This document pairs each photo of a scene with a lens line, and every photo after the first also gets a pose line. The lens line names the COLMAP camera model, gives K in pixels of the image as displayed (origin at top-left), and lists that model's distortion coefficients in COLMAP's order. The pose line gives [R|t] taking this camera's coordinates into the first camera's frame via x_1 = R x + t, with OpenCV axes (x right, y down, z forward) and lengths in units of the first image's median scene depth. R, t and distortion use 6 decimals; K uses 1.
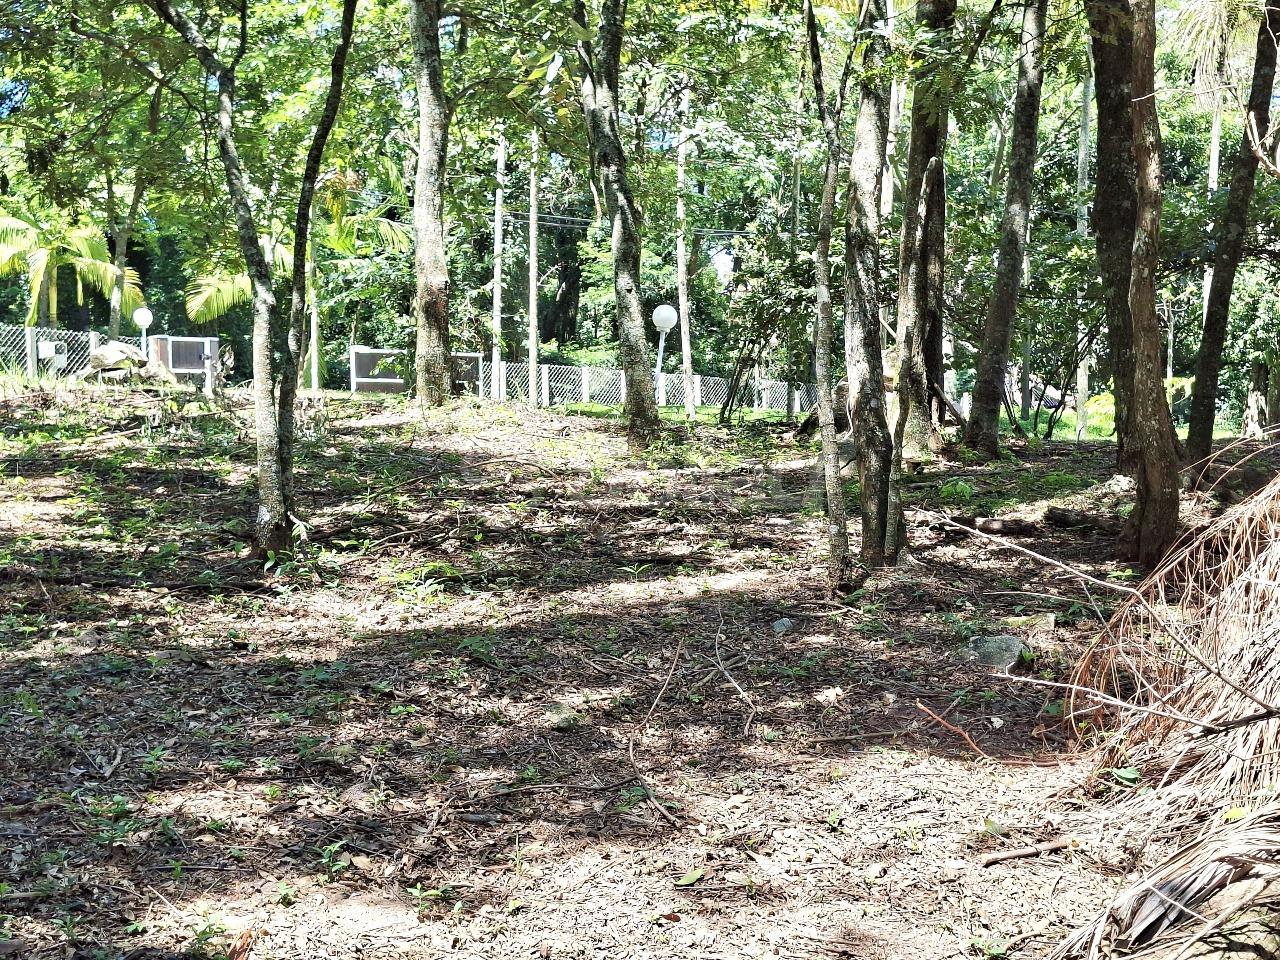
lens RADIAL K [[1720.4, 0, 614.4], [0, 1720.4, 479.5], [0, 0, 1]] dist [0.119816, -0.017718]
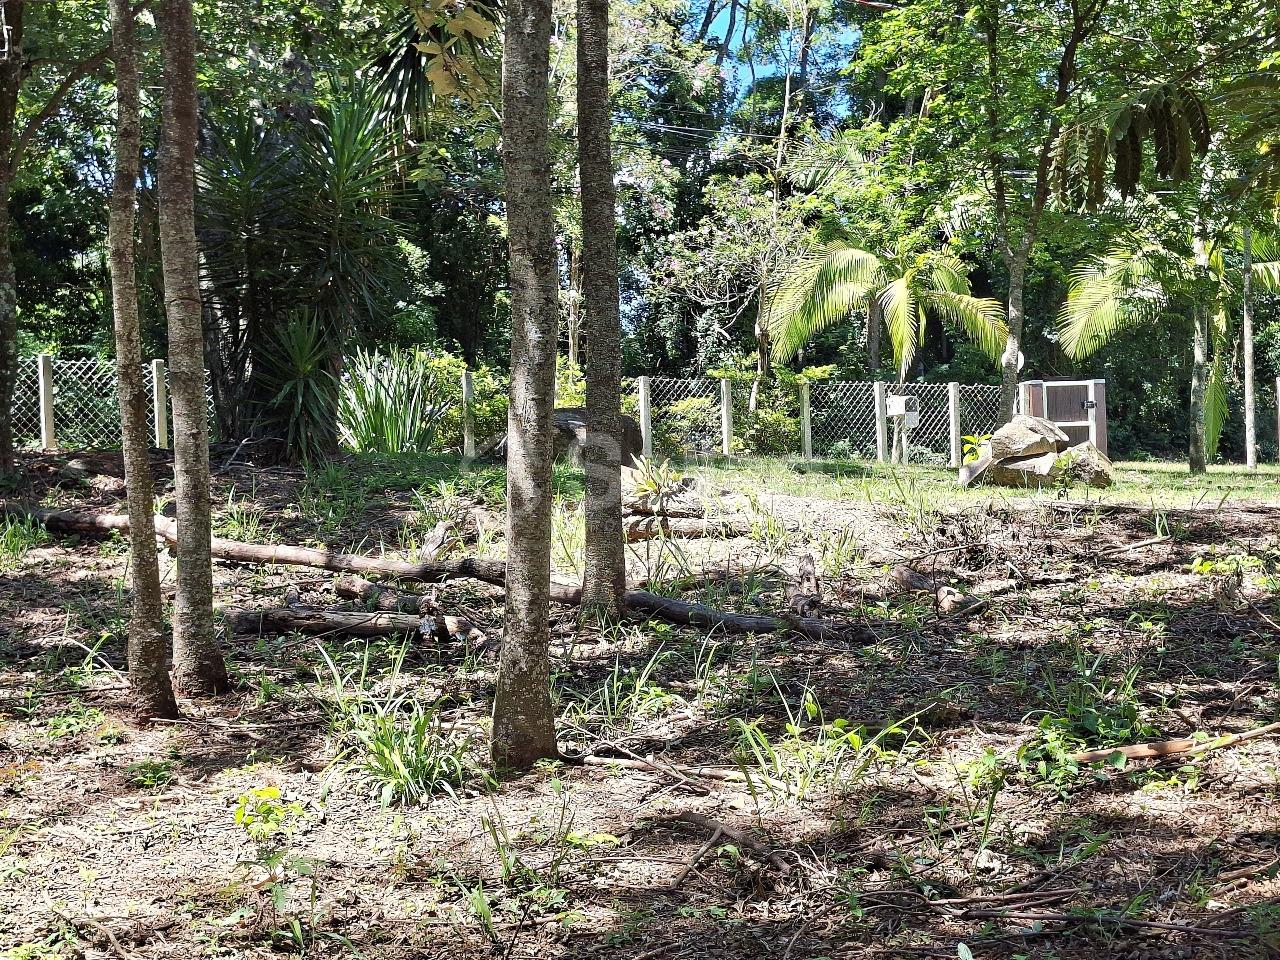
lens RADIAL K [[1699.5, 0, 646.5], [0, 1699.5, 472.2], [0, 0, 1]] dist [0.168972, -0.345962]
pose [[0.907636, -0.021988, -0.419182, -0.423235], [0.018774, 0.999754, -0.011791, -0.157670], [0.419338, 0.002832, 0.907826, 0.983260]]
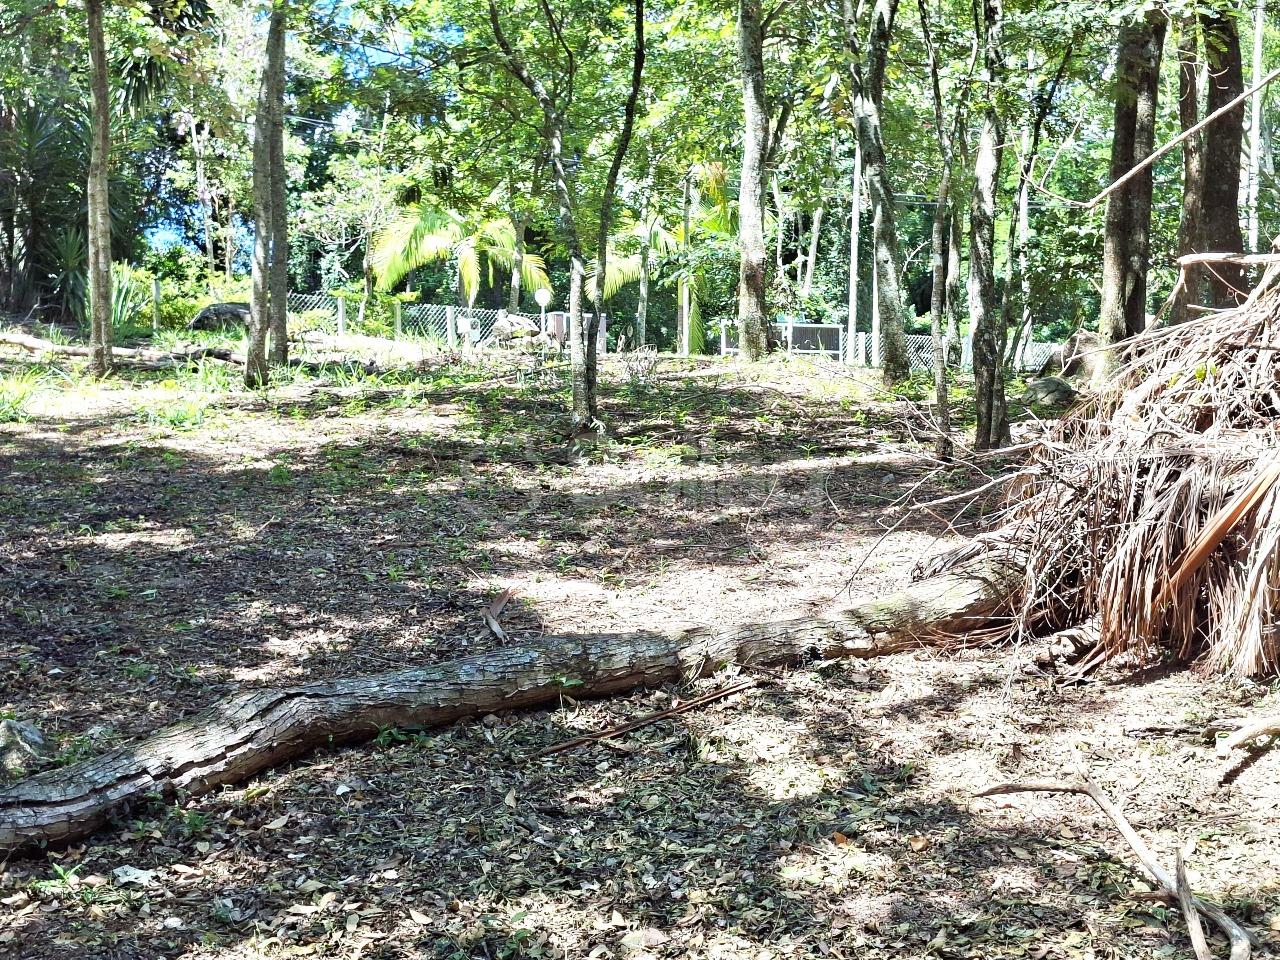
lens RADIAL K [[1701.7, 0, 651.8], [0, 1701.7, 497.7], [0, 0, 1]] dist [0.165008, -0.347524]
pose [[0.977898, 0.011693, -0.208756, 0.155091], [-0.006700, 0.999675, 0.024611, 0.049109], [0.208976, -0.022669, 0.977658, -0.387030]]
